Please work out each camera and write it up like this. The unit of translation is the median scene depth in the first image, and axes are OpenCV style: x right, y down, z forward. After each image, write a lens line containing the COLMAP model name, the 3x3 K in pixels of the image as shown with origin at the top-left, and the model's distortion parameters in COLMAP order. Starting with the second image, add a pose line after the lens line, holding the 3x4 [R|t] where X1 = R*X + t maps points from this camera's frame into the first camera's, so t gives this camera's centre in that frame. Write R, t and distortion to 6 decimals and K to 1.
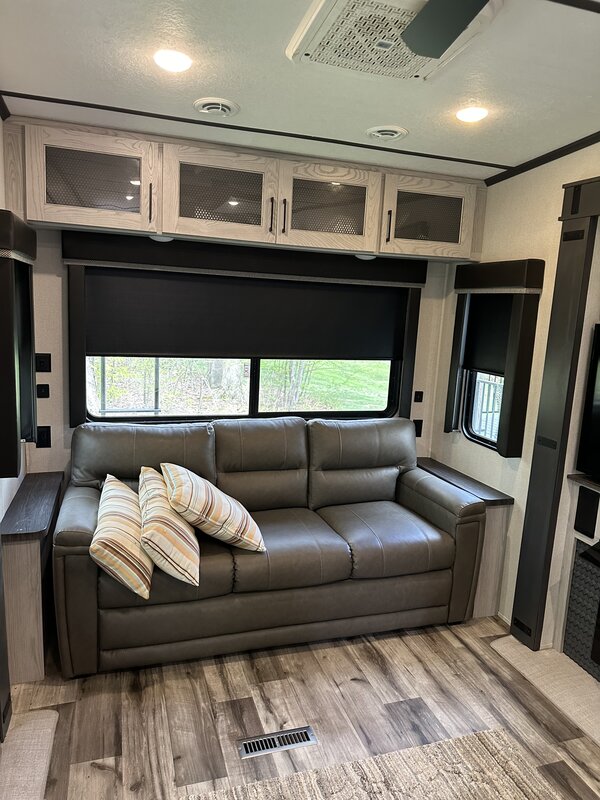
lens RADIAL K [[563.6, 0, 301.0], [0, 563.6, 397.2], [0, 0, 1]] dist [0.033903, -0.038724]
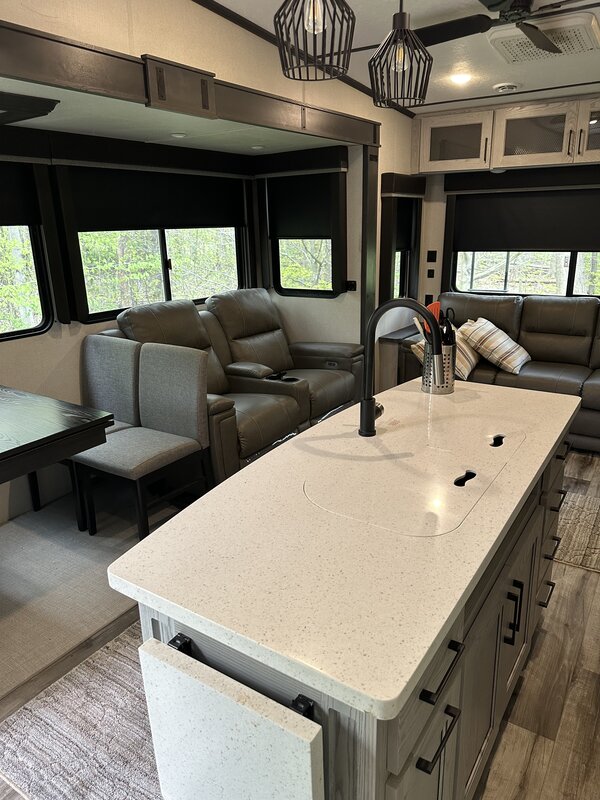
lens RADIAL K [[563.6, 0, 298.7], [0, 563.6, 396.8], [0, 0, 1]] dist [0.033903, -0.038724]
pose [[0.625208, 0.171462, -0.761391, 0.778609], [-0.076804, 0.984350, 0.158605, 0.135937], [0.776670, -0.040683, 0.628592, -0.468524]]
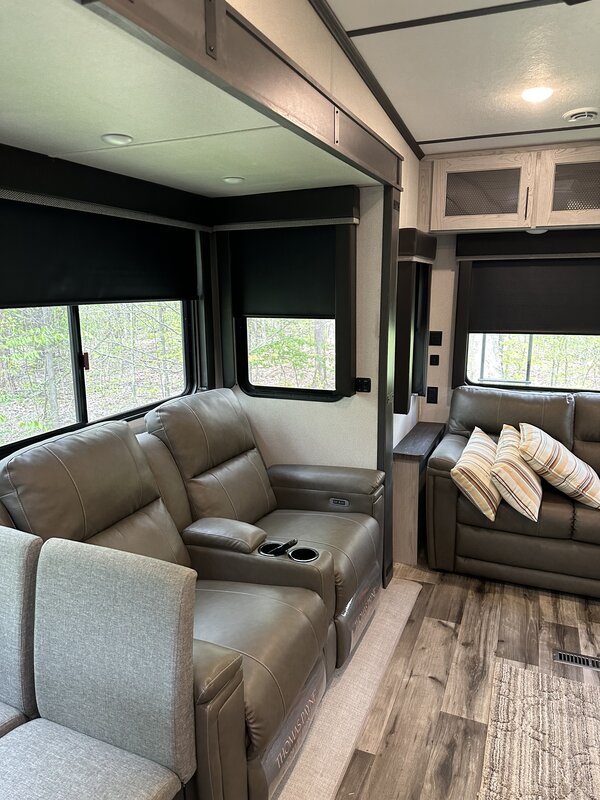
lens RADIAL K [[563.6, 0, 294.9], [0, 563.6, 397.7], [0, 0, 1]] dist [0.033903, -0.038724]
pose [[0.756099, 0.075241, -0.650118, 0.182074], [-0.064307, 0.997104, 0.040609, 0.051601], [0.651290, 0.011103, 0.758748, -0.234346]]
